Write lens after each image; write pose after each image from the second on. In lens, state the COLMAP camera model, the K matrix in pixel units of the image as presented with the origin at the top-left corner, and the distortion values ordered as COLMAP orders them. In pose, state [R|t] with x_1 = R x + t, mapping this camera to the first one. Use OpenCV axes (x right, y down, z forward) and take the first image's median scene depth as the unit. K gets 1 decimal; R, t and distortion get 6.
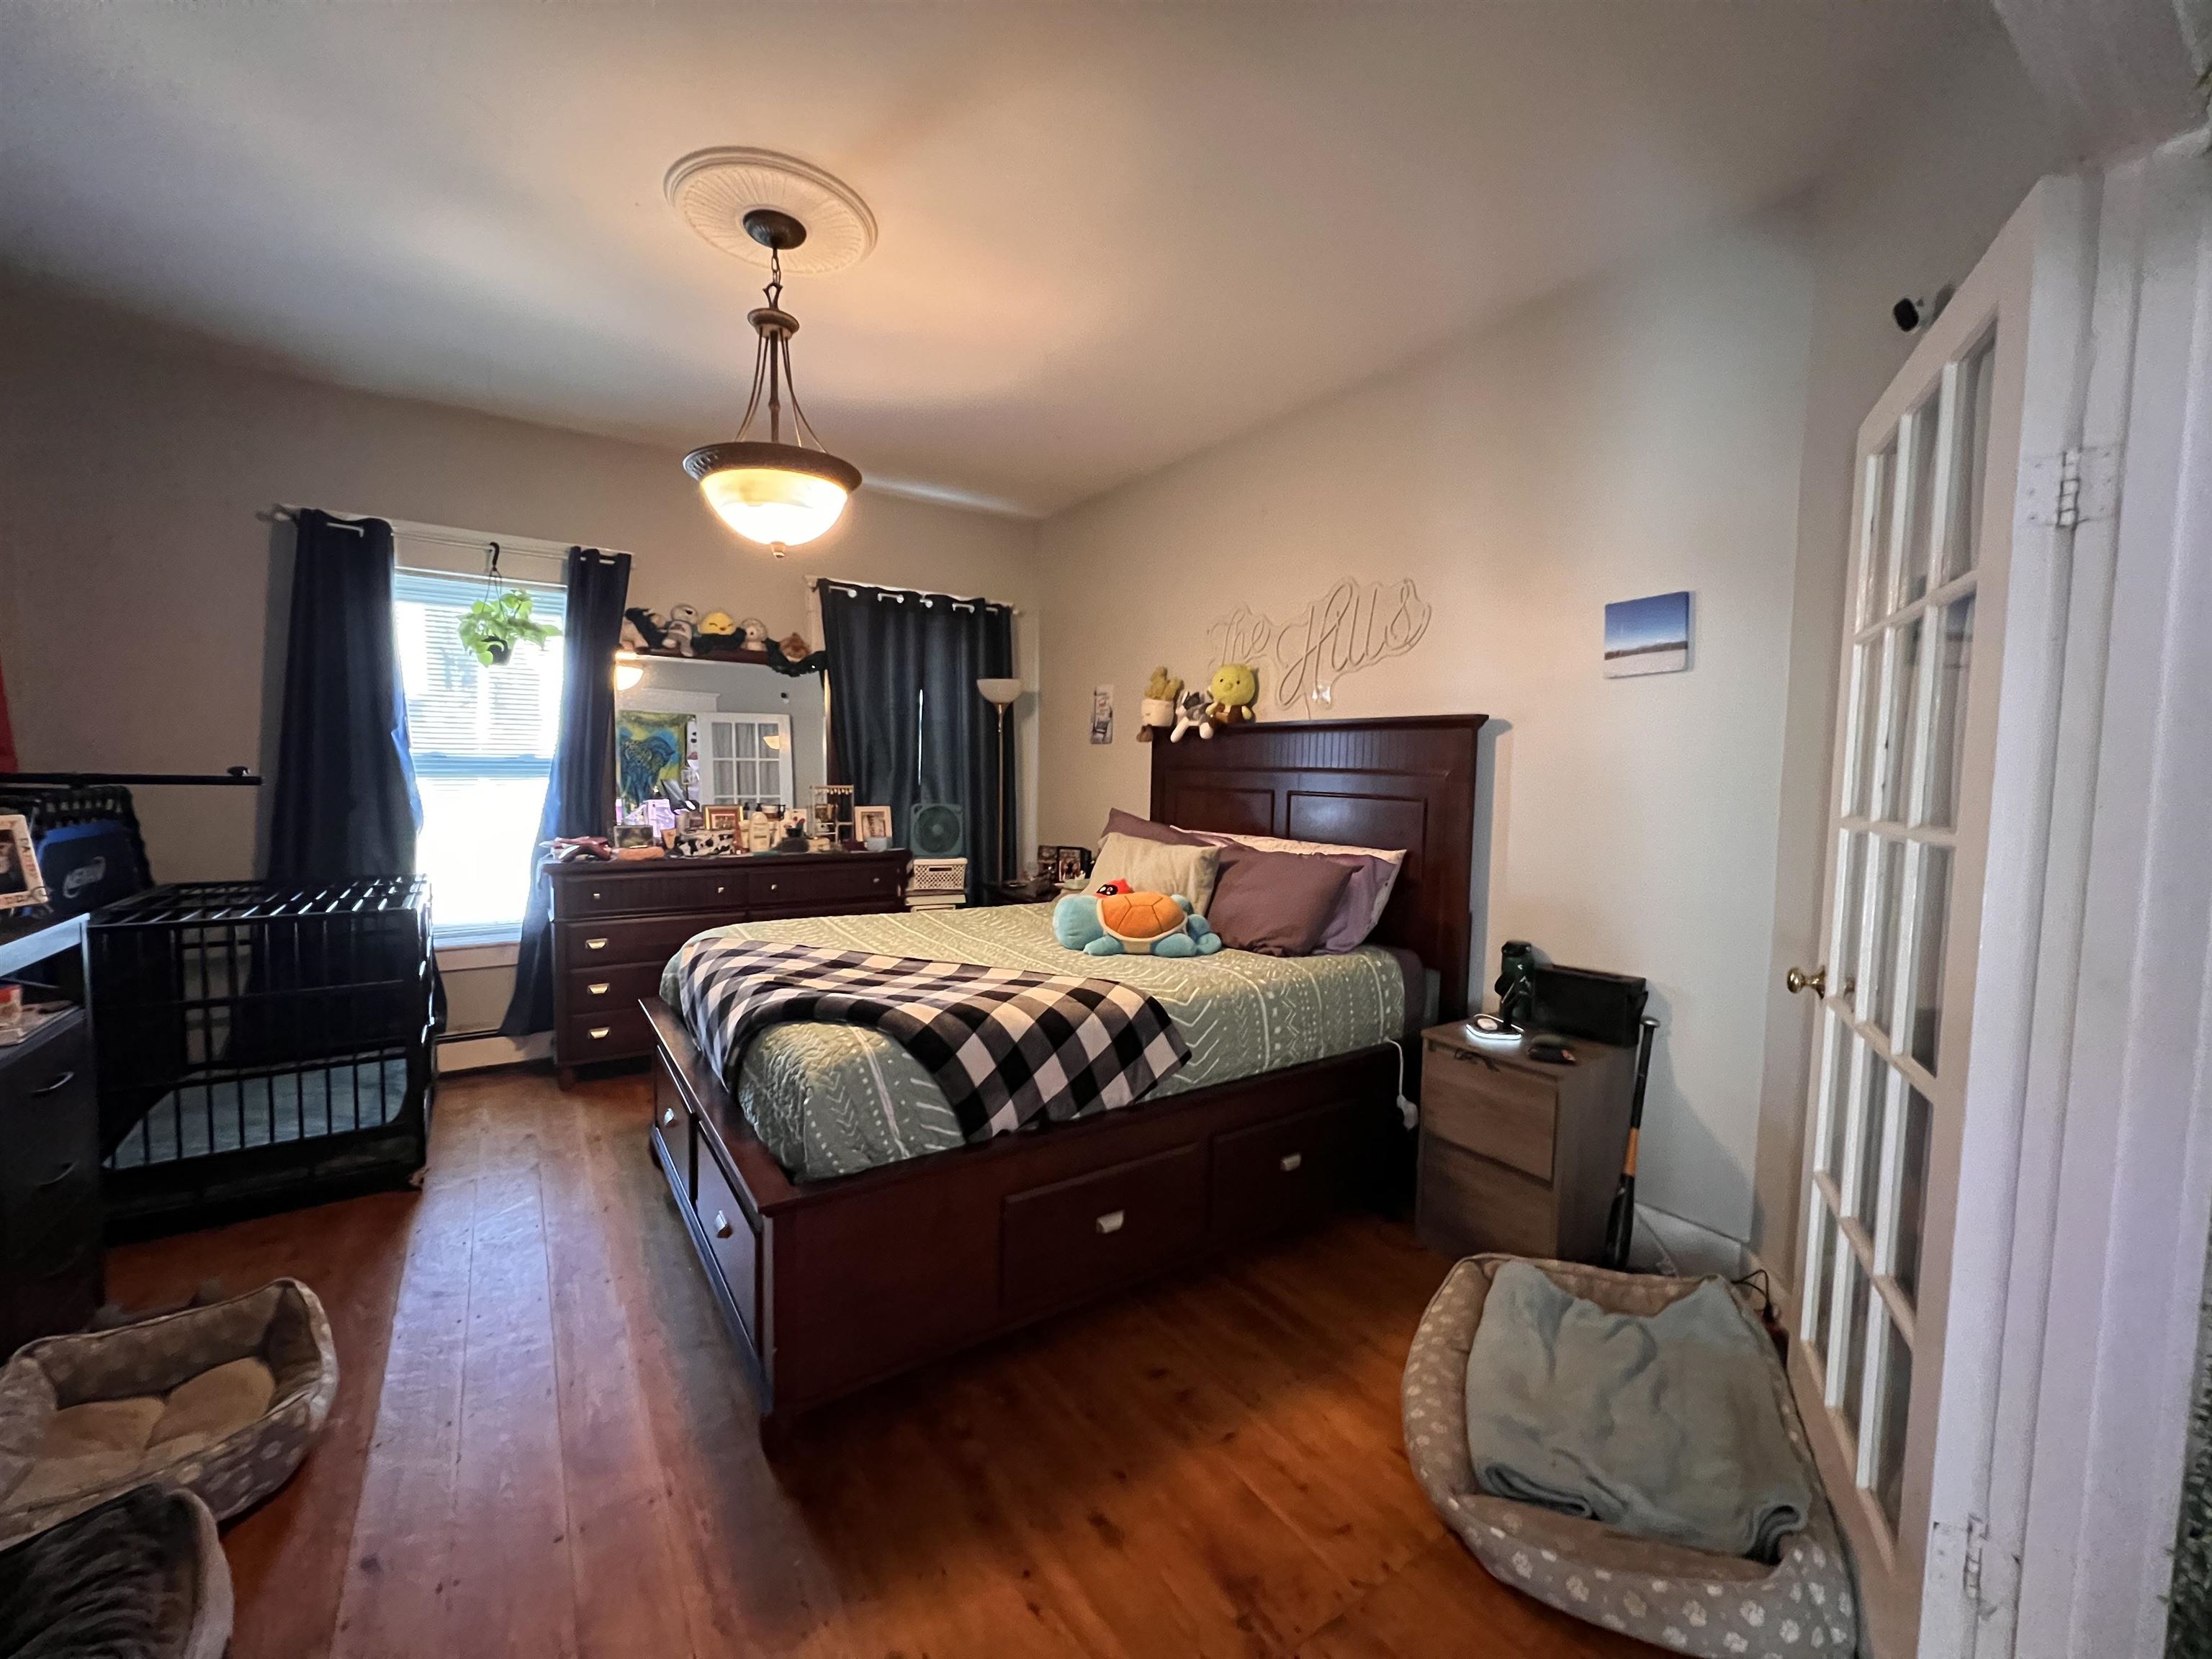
lens RADIAL K [[881.8, 0, 1106.7], [0, 881.8, 825.4], [0, 0, 1]] dist [-0.002195, 0.000275]
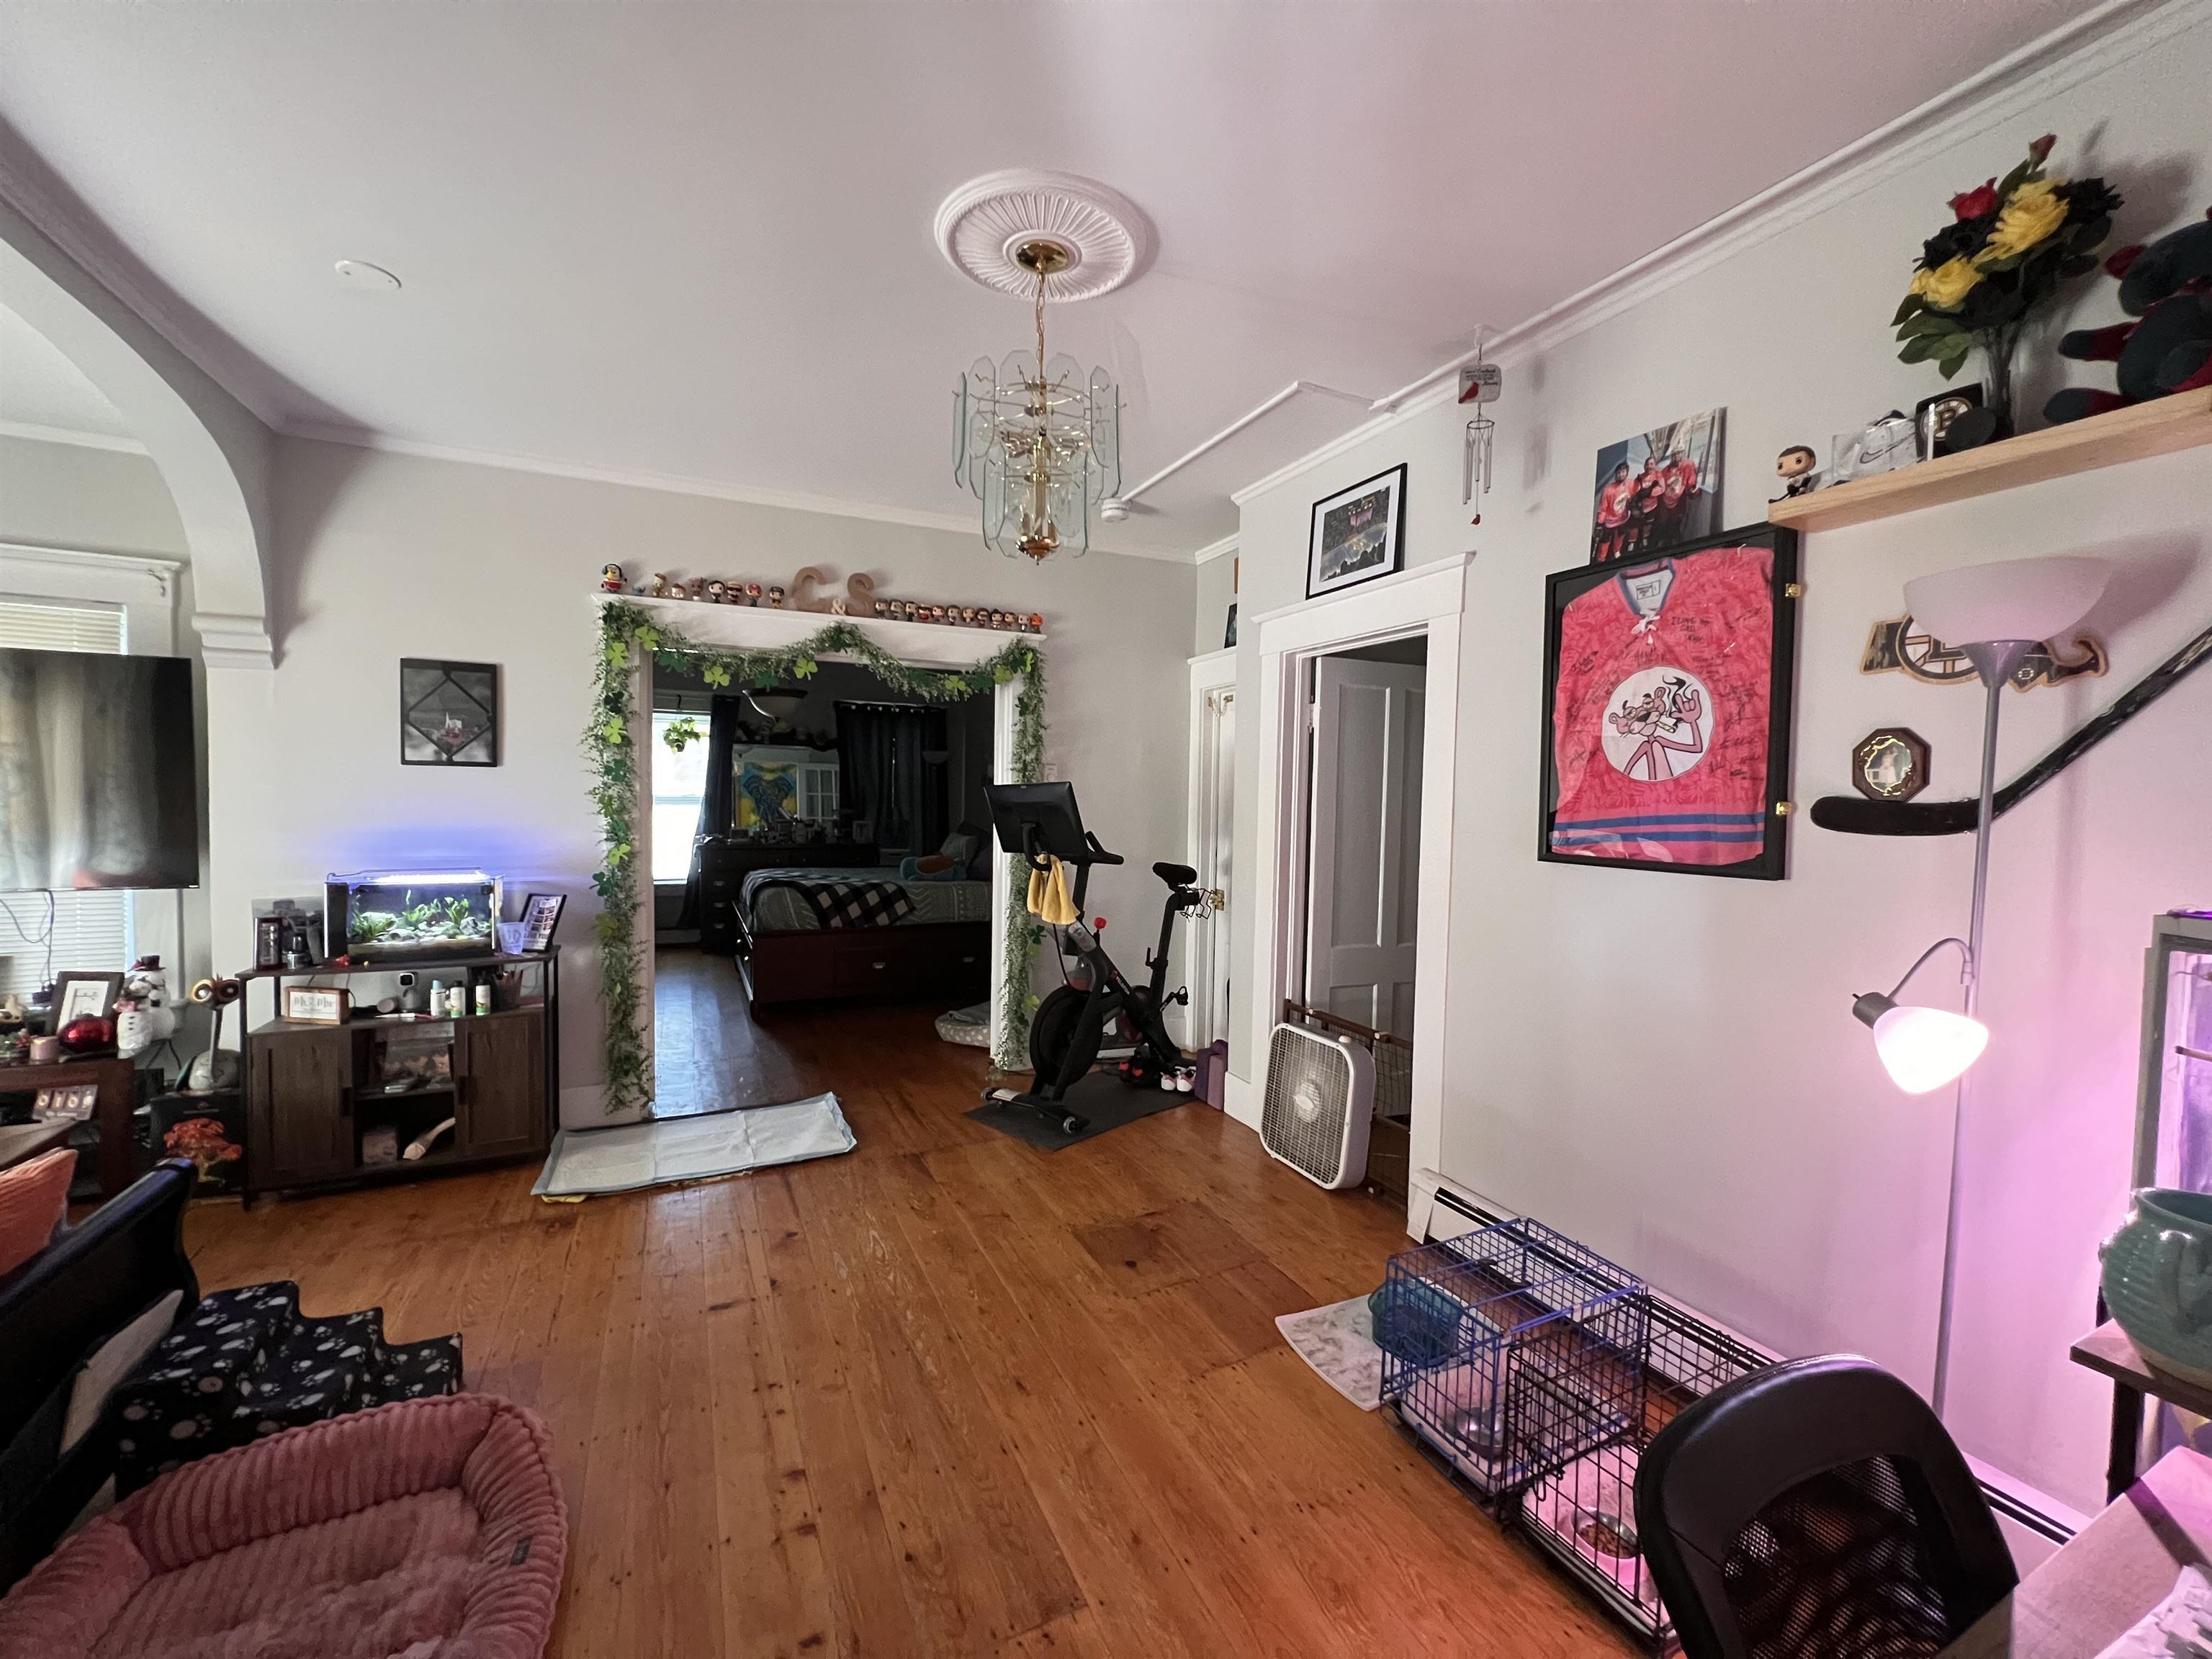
lens RADIAL K [[881.8, 0, 1106.7], [0, 881.8, 825.4], [0, 0, 1]] dist [-0.002195, 0.000275]
pose [[0.988948, 0.003565, -0.148217, 0.620666], [-0.008353, 0.999463, -0.031693, 0.051642], [0.148024, 0.032580, 0.988447, -0.908004]]
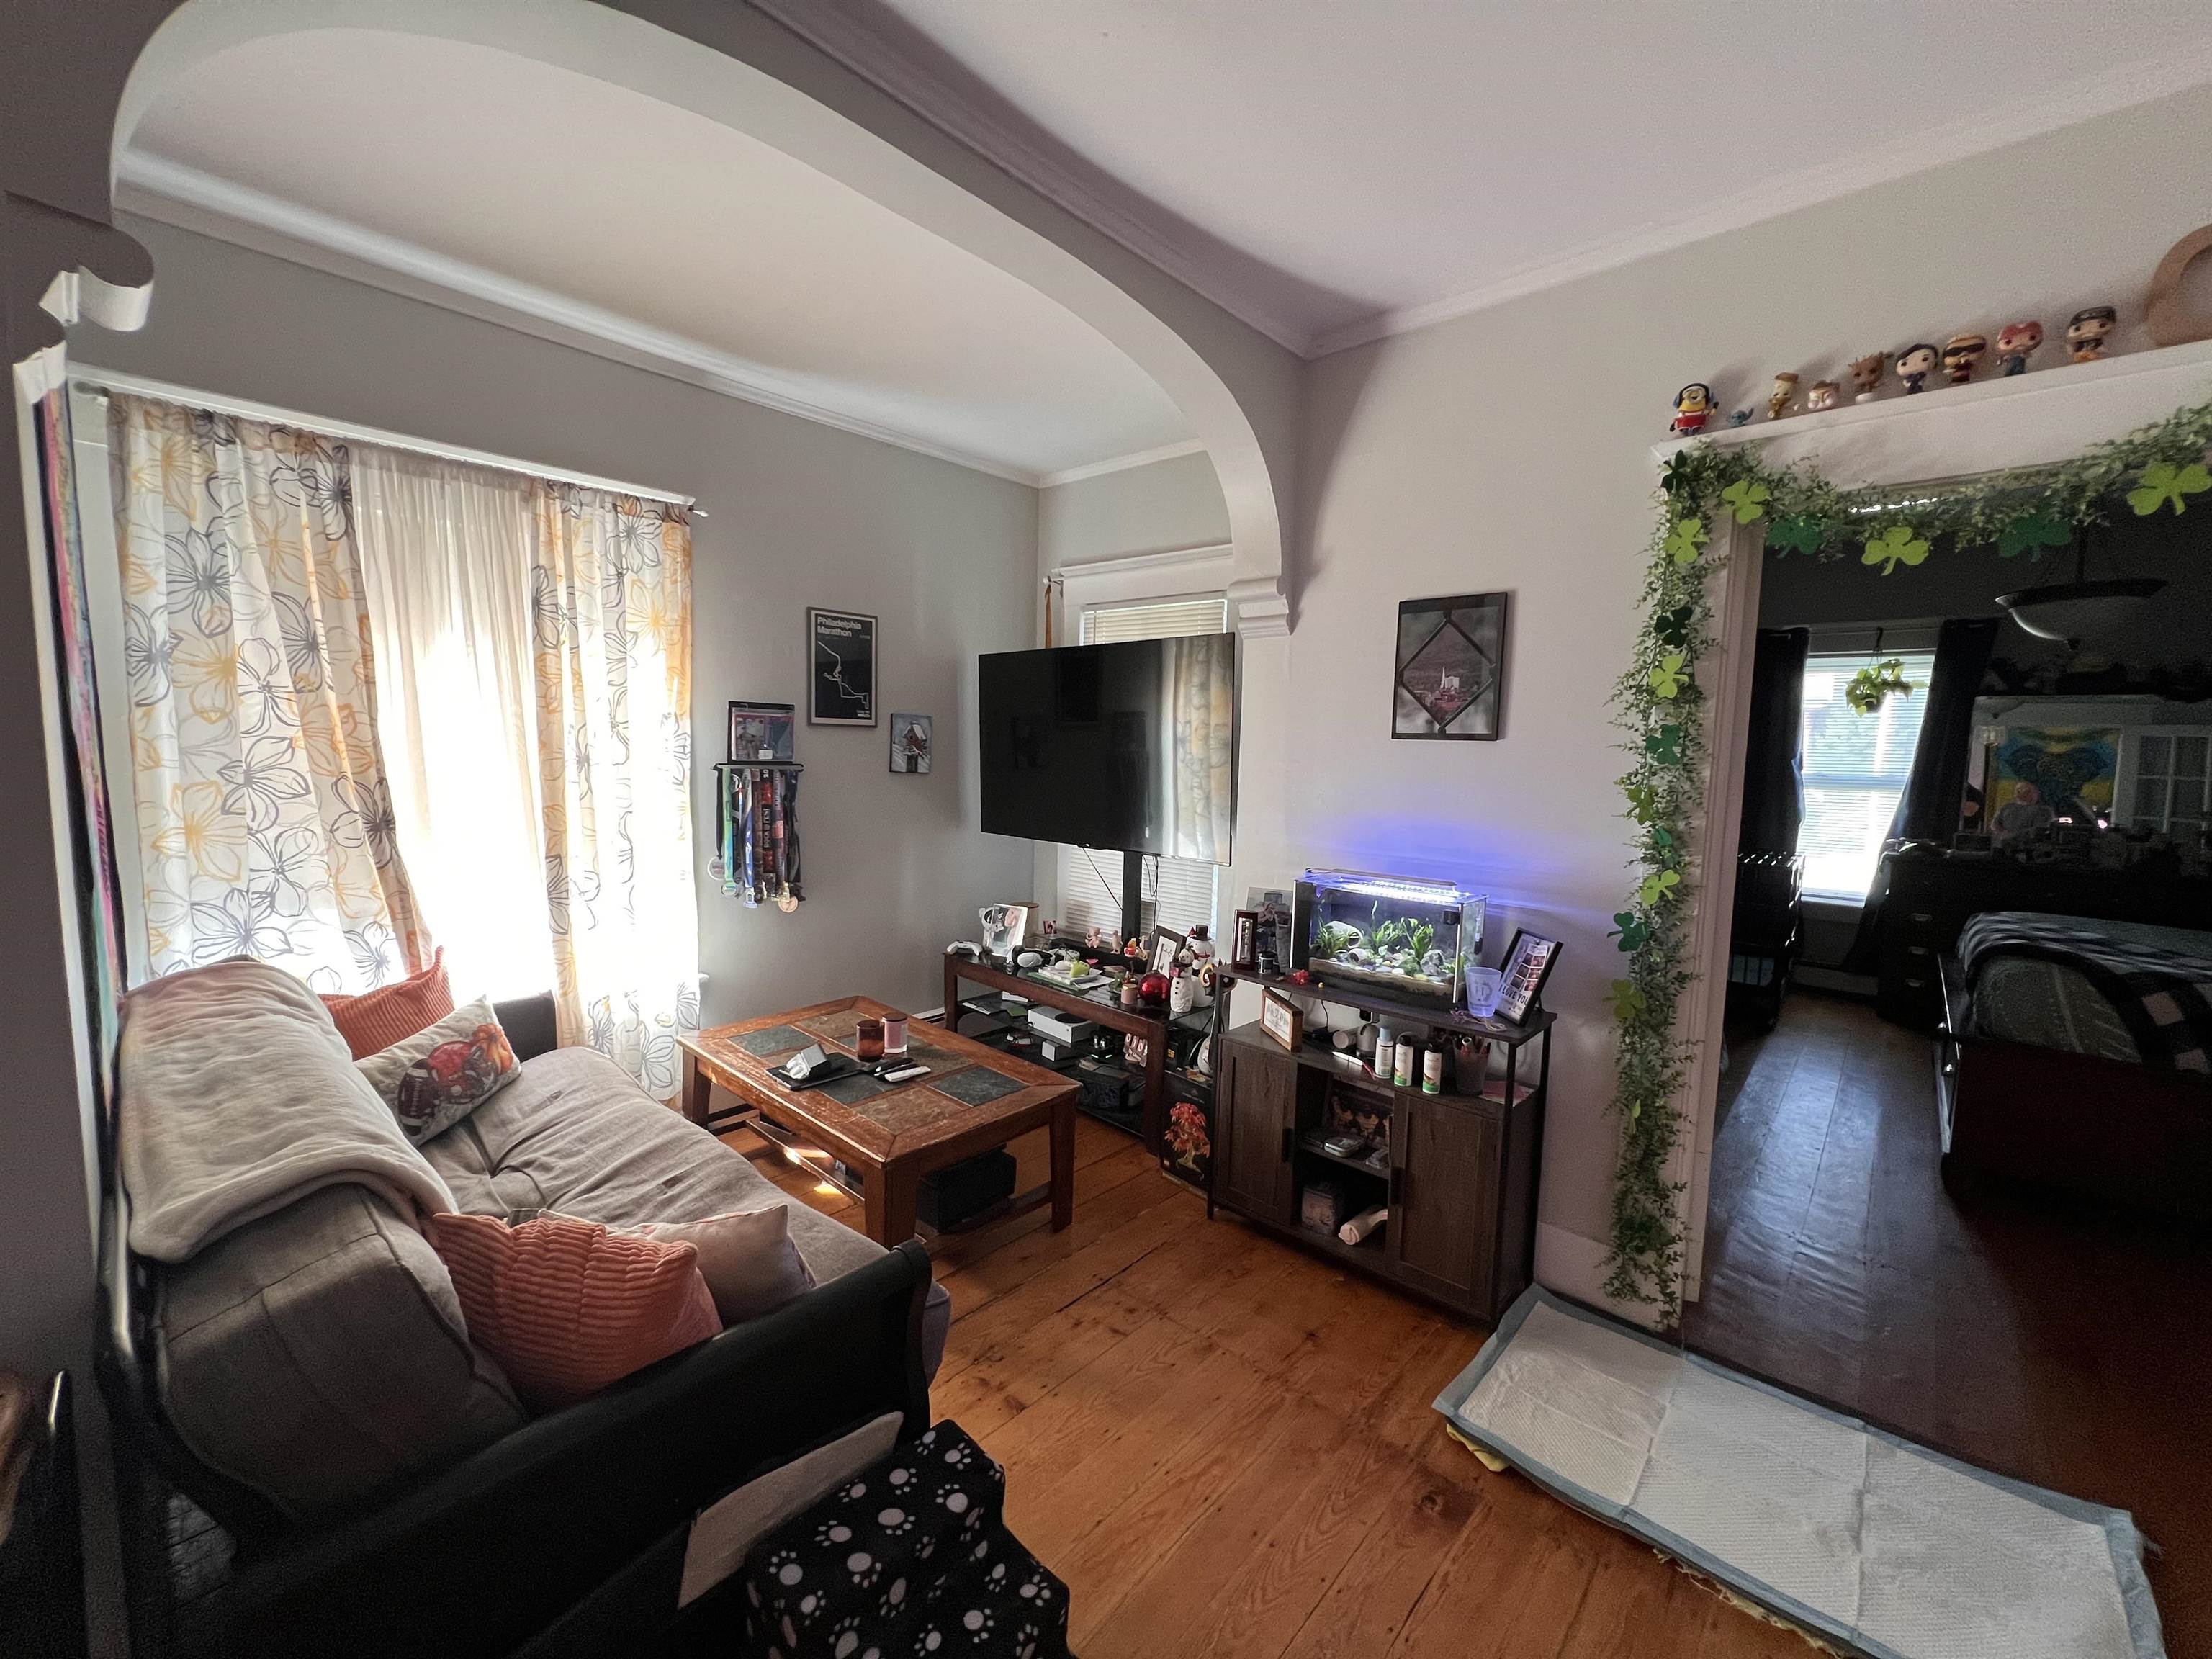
lens RADIAL K [[881.8, 0, 1106.7], [0, 881.8, 825.4], [0, 0, 1]] dist [-0.002195, 0.000275]
pose [[0.227325, 0.079940, -0.970532, 0.414965], [-0.081318, 0.994702, 0.062884, 0.010418], [0.970418, 0.064627, 0.232621, -0.509425]]
